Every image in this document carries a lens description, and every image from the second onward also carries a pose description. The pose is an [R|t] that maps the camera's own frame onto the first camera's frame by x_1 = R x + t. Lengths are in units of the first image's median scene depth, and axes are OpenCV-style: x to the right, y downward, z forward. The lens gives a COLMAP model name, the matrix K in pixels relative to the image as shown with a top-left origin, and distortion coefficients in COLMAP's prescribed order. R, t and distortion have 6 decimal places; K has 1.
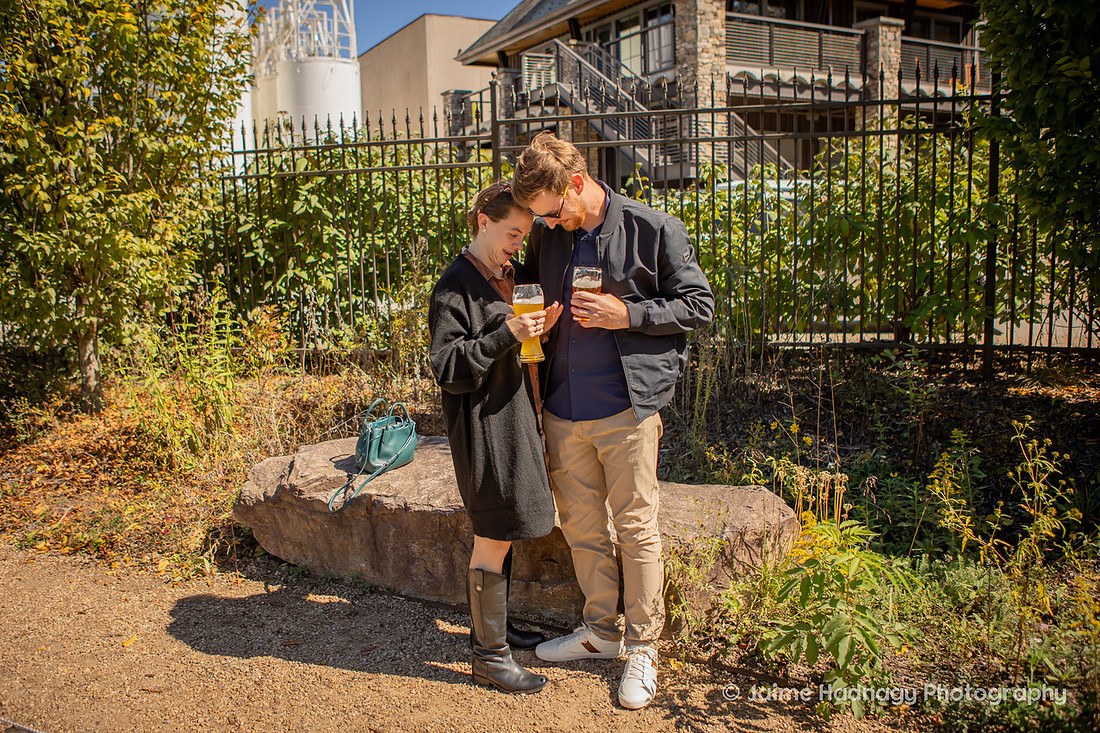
lens RADIAL K [[837.0, 0, 525.3], [0, 837.0, 323.0], [0, 0, 1]] dist [-0.104307, 0.086393]
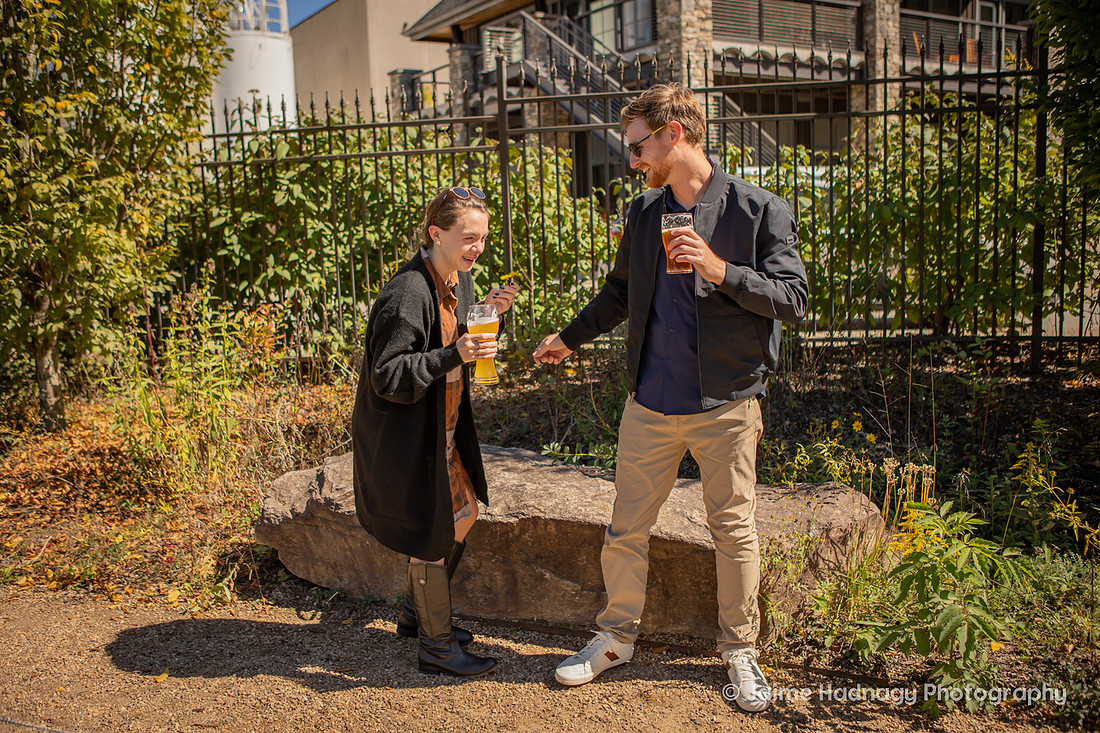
lens RADIAL K [[940.8, 0, 546.1], [0, 940.8, 336.4], [0, 0, 1]] dist [-0.082255, 0.089973]
pose [[0.997229, -0.018177, 0.072135, -0.068254], [0.017862, 0.999828, 0.005005, 0.010221], [-0.072214, -0.003703, 0.997382, -0.022695]]
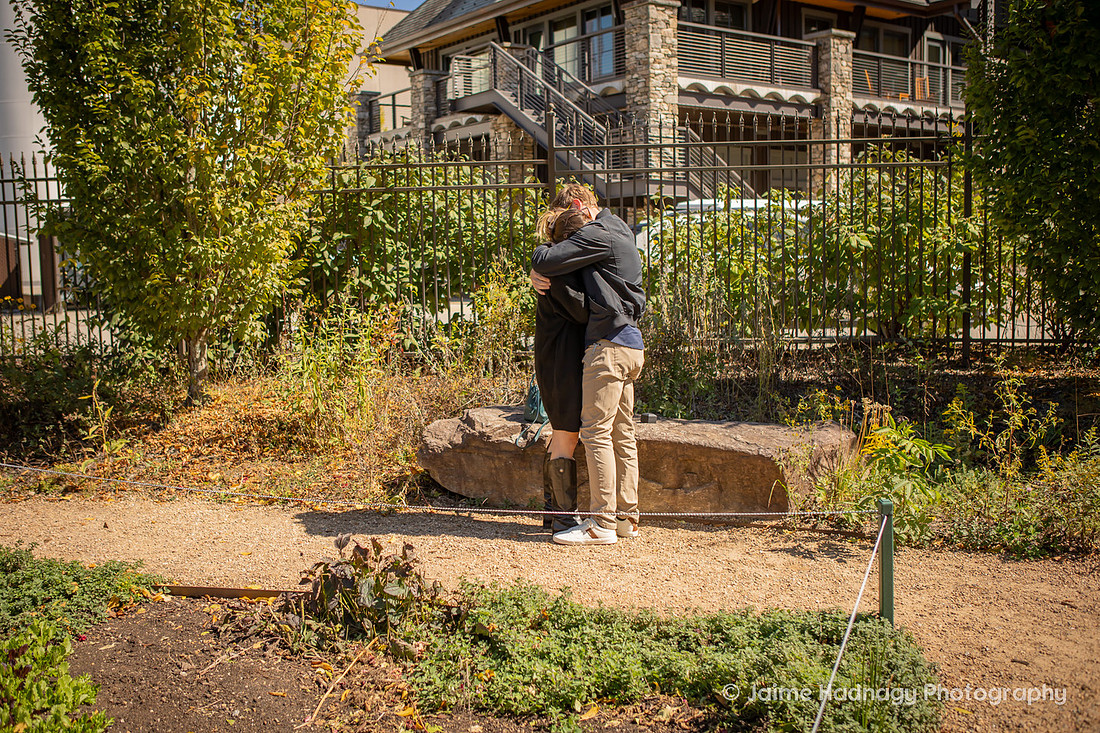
lens RADIAL K [[998.7, 0, 548.0], [0, 998.7, 325.3], [0, 0, 1]] dist [-0.066096, 0.005959]
pose [[0.990199, -0.001711, 0.139654, -0.238181], [0.007210, 0.999218, -0.038885, 0.053662], [-0.139478, 0.039511, 0.989437, -0.345531]]
